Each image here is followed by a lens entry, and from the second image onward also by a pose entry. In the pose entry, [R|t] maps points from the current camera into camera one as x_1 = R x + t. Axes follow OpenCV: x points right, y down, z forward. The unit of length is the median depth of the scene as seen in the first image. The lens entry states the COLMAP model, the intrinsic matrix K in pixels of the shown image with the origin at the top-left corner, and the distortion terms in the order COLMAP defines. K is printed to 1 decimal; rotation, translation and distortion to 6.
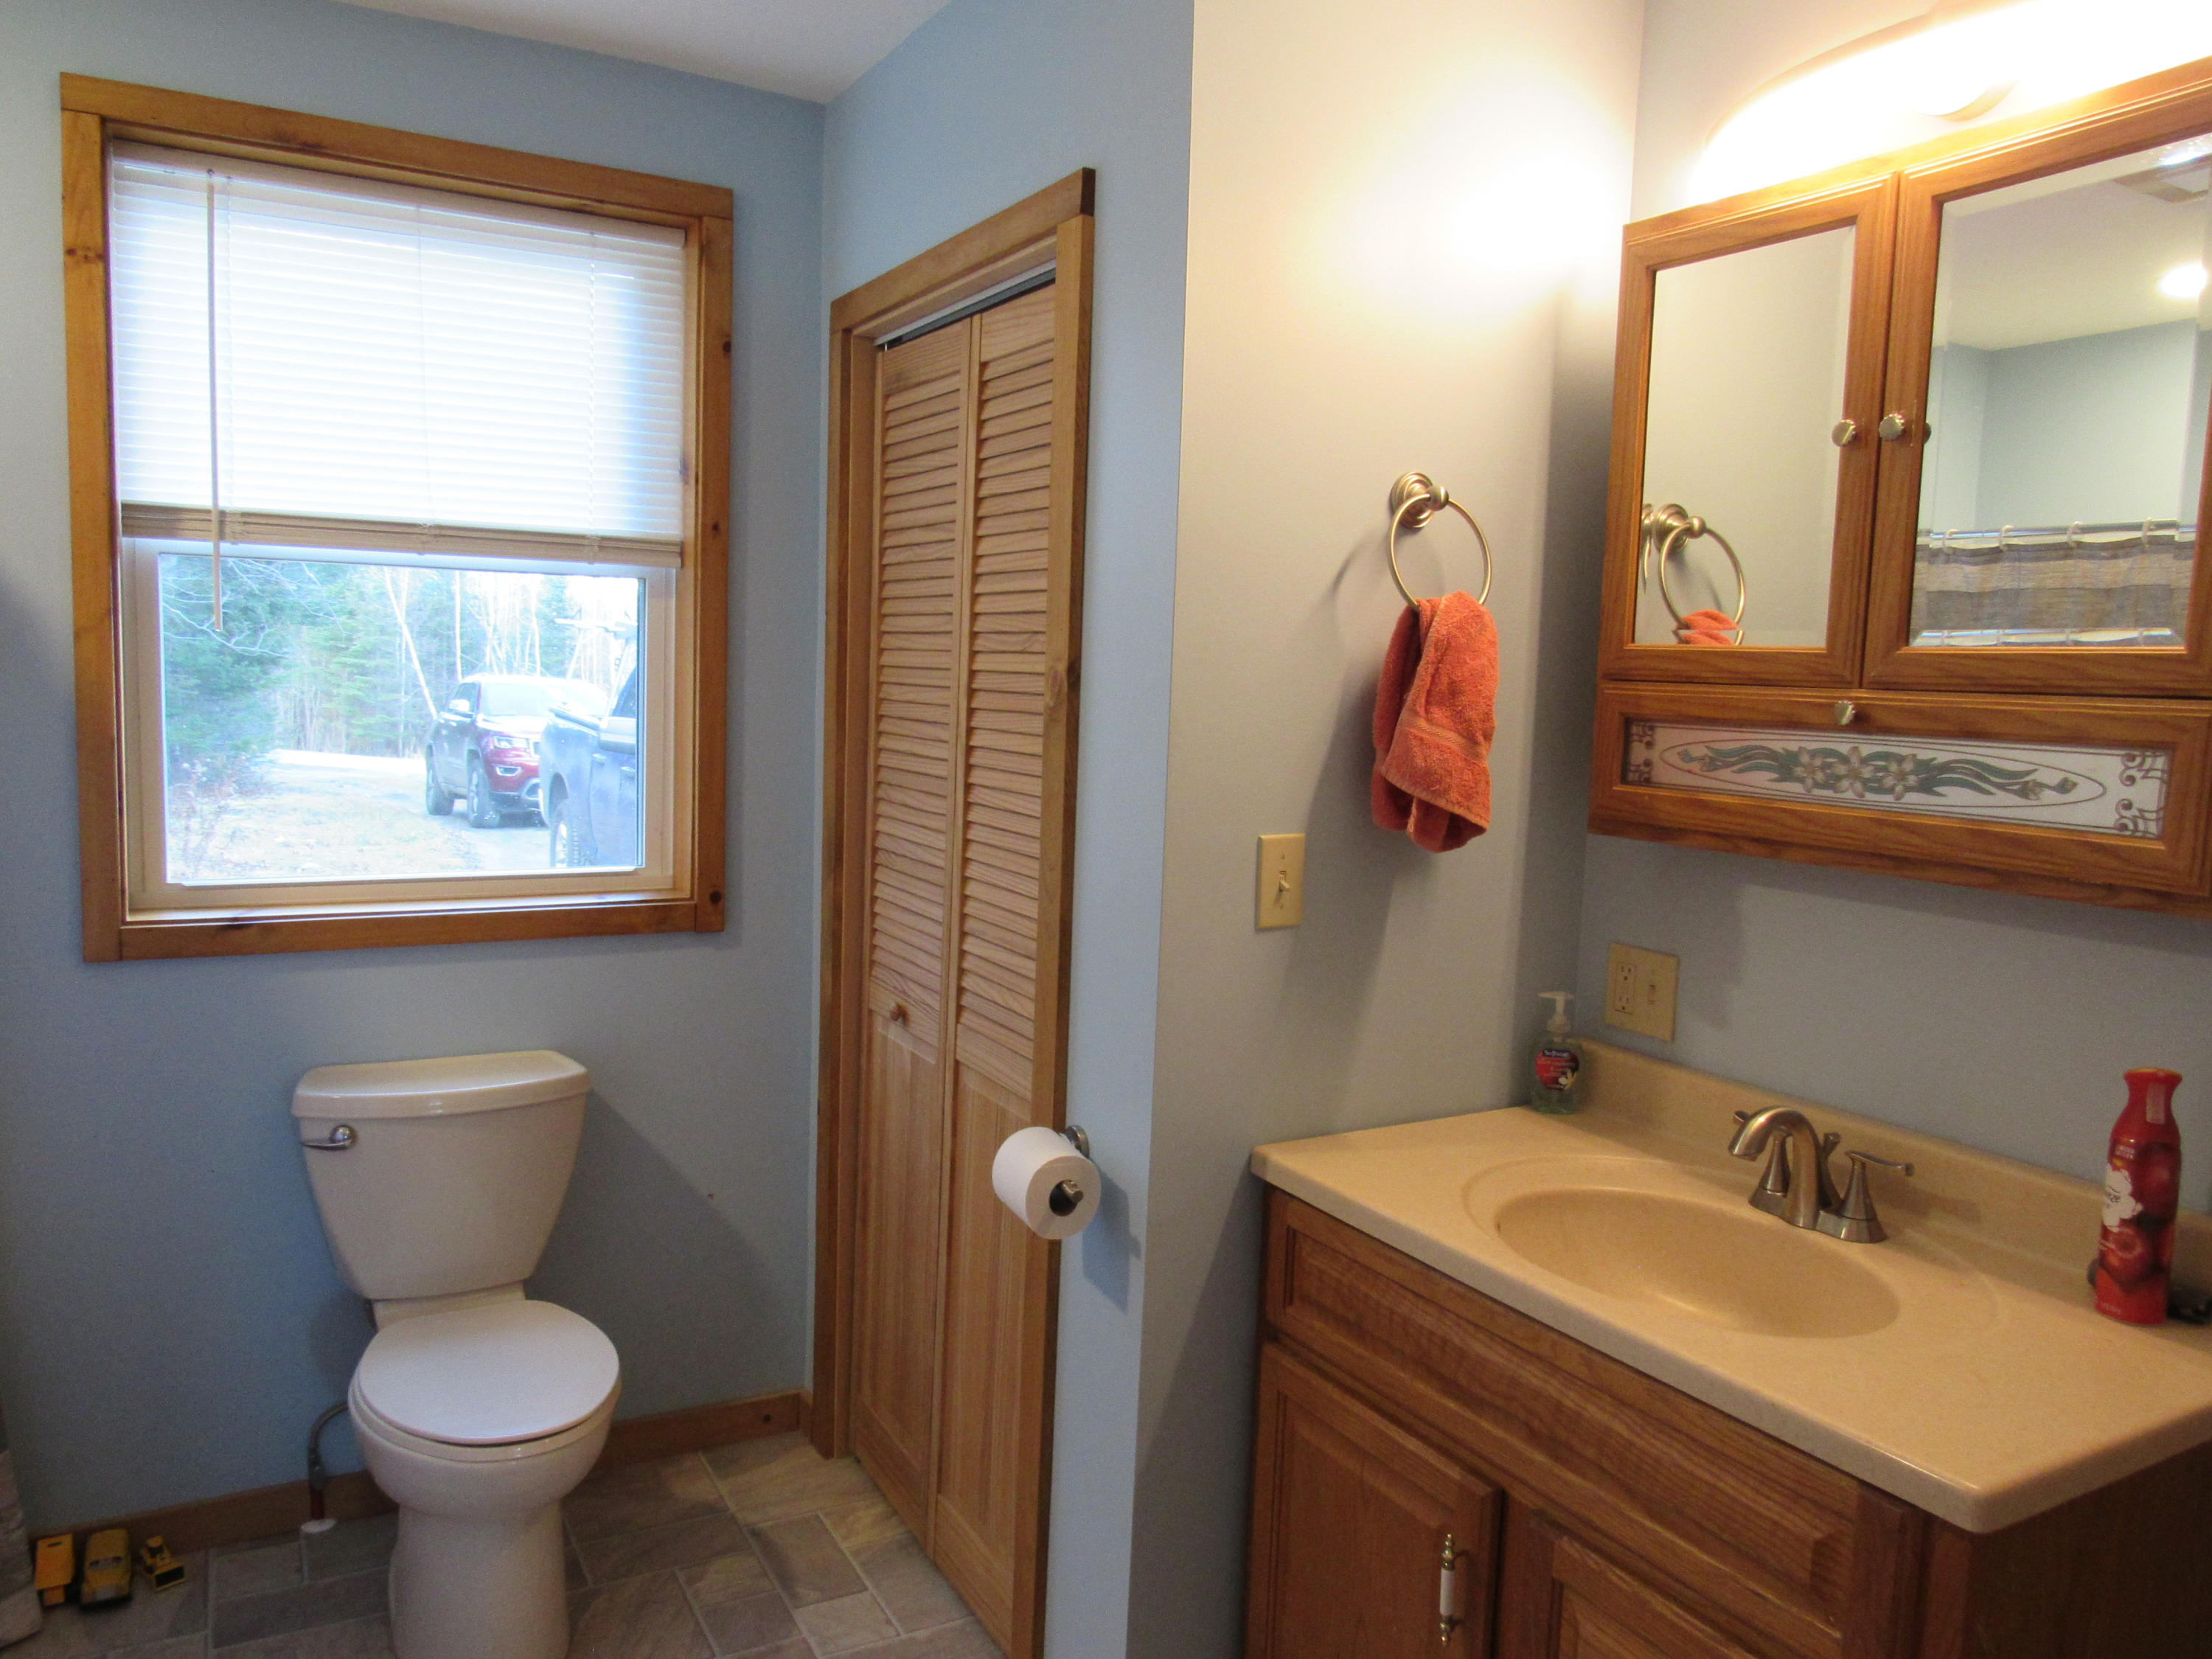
lens RADIAL K [[1582.1, 0, 1106.0], [0, 1582.1, 829.5], [0, 0, 1]] dist [-0.024744, 0.006669]
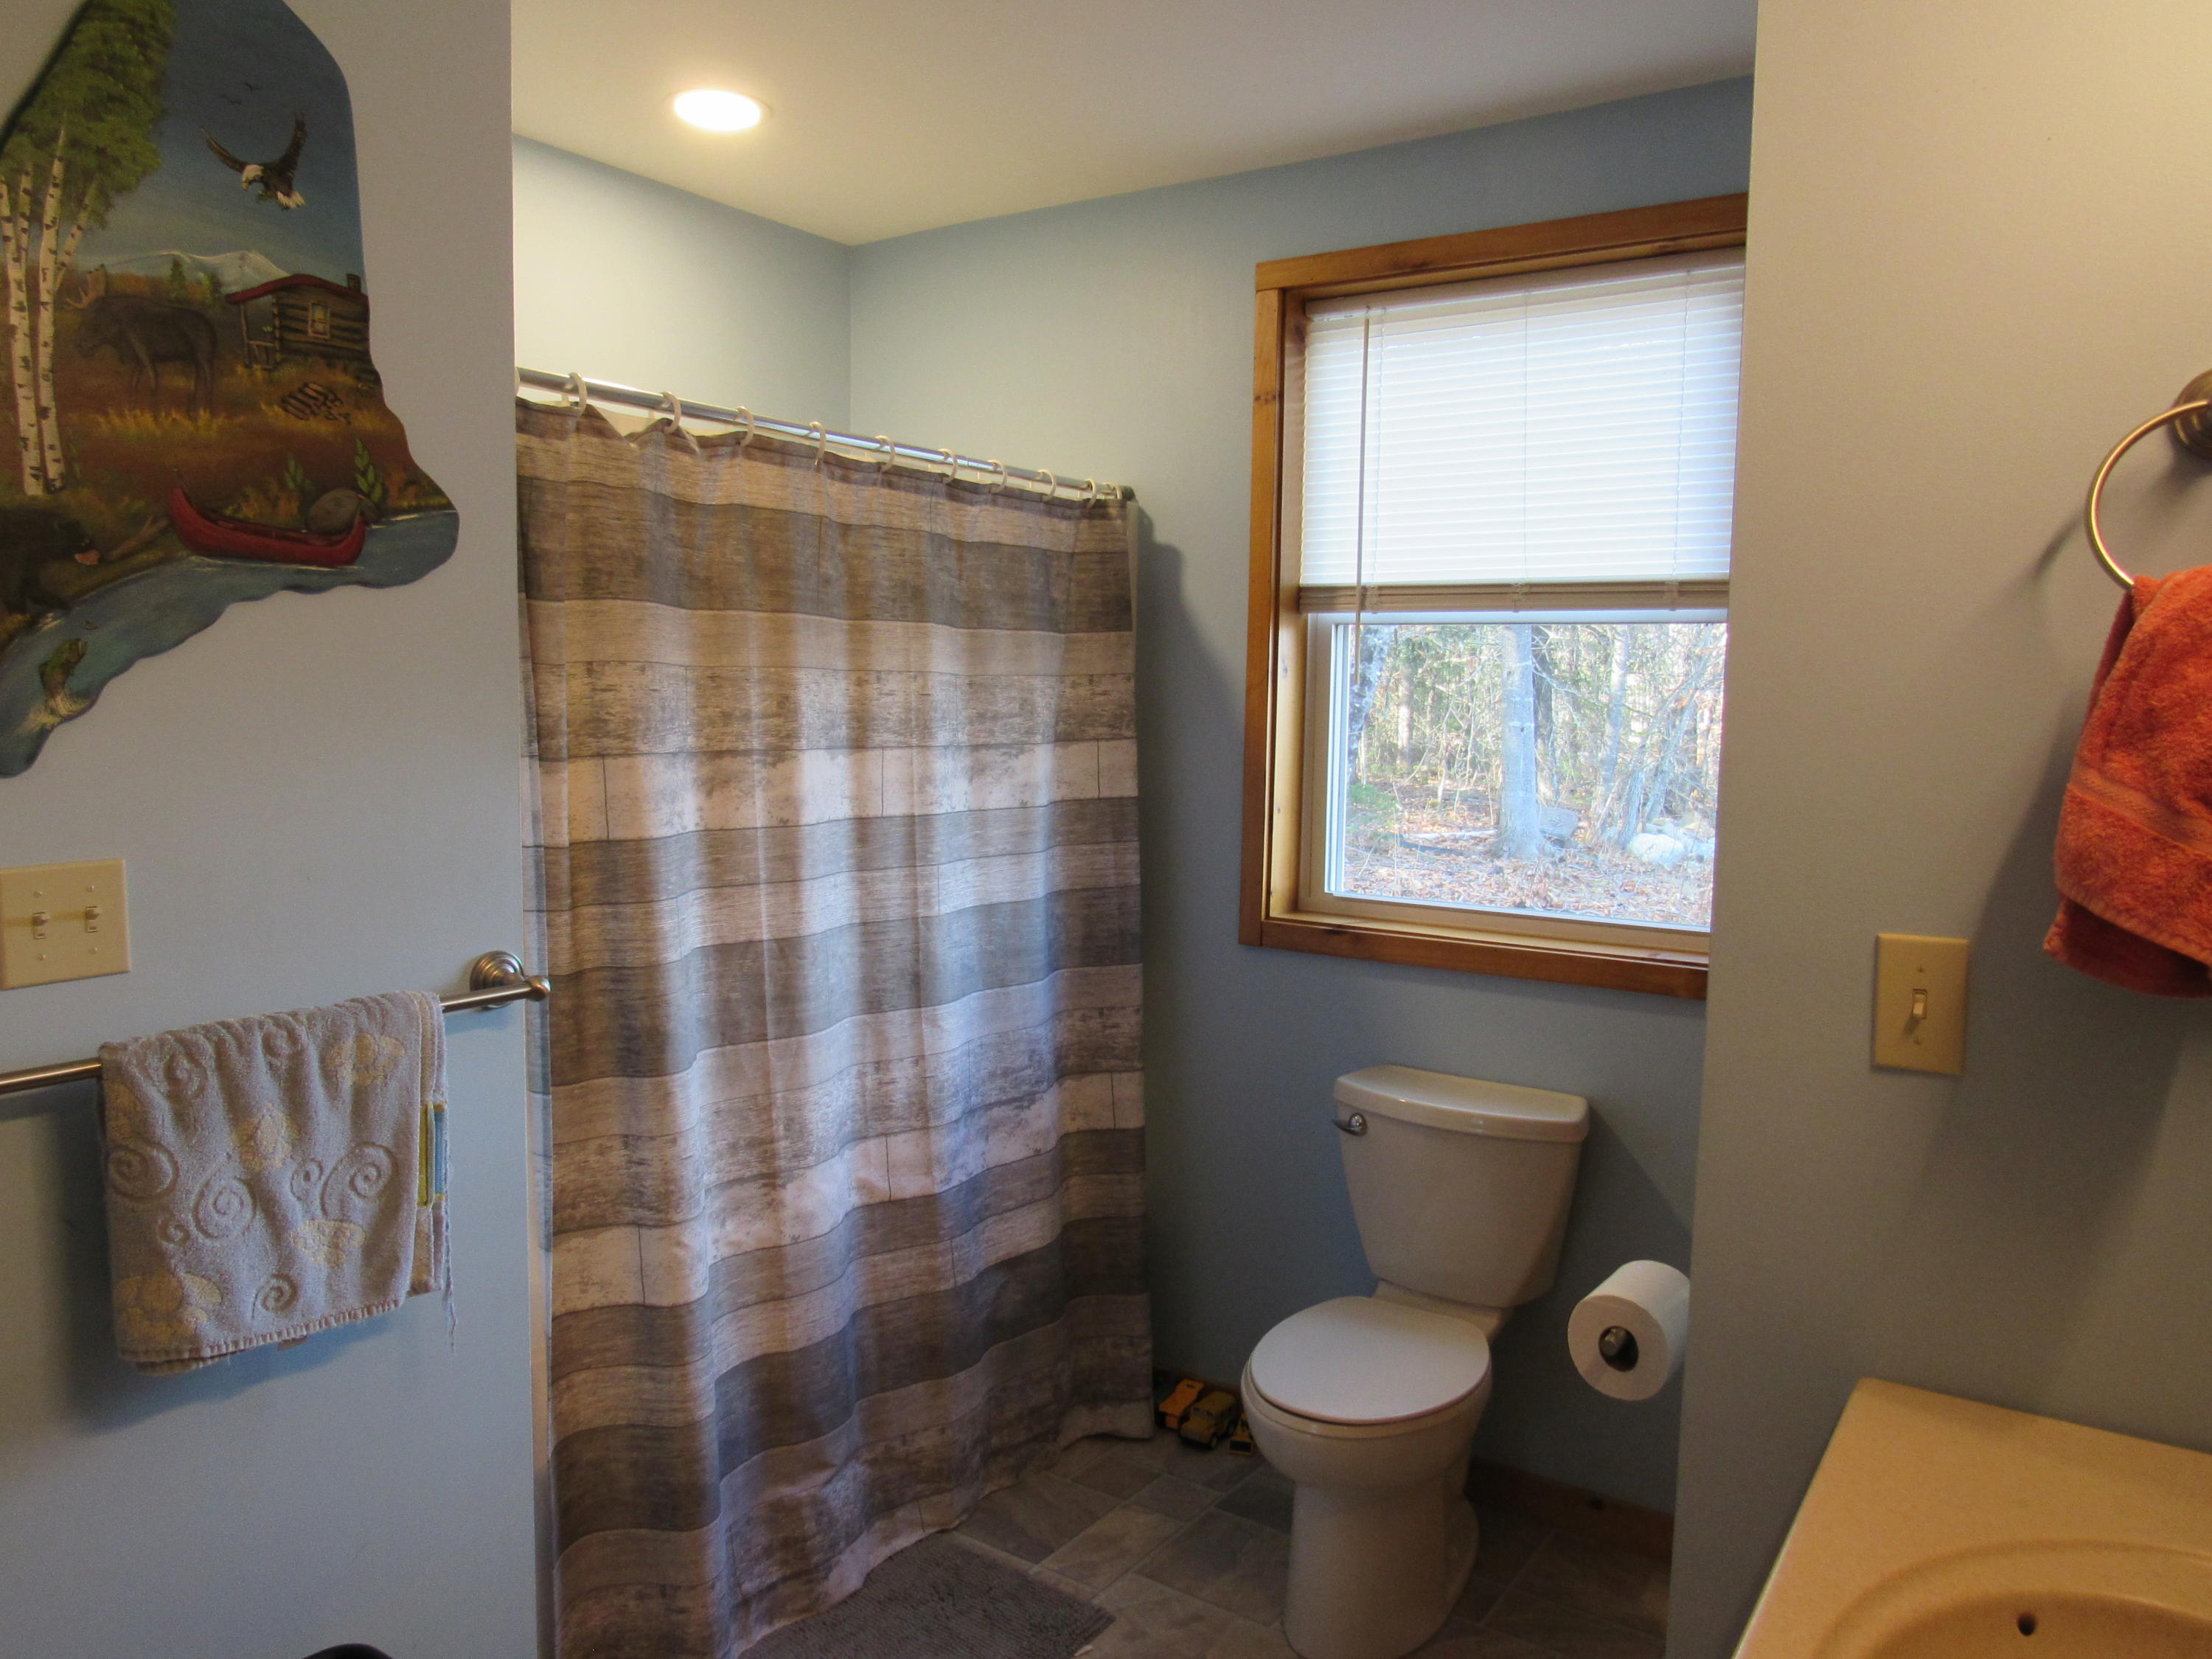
lens RADIAL K [[1575.5, 0, 1106.0], [0, 1575.5, 829.5], [0, 0, 1]] dist [-0.030036, 0.005812]
pose [[0.457324, 0.053857, -0.887668, 0.435028], [-0.095344, 0.995381, 0.011272, -0.013243], [0.884174, 0.079479, 0.460346, 0.295352]]
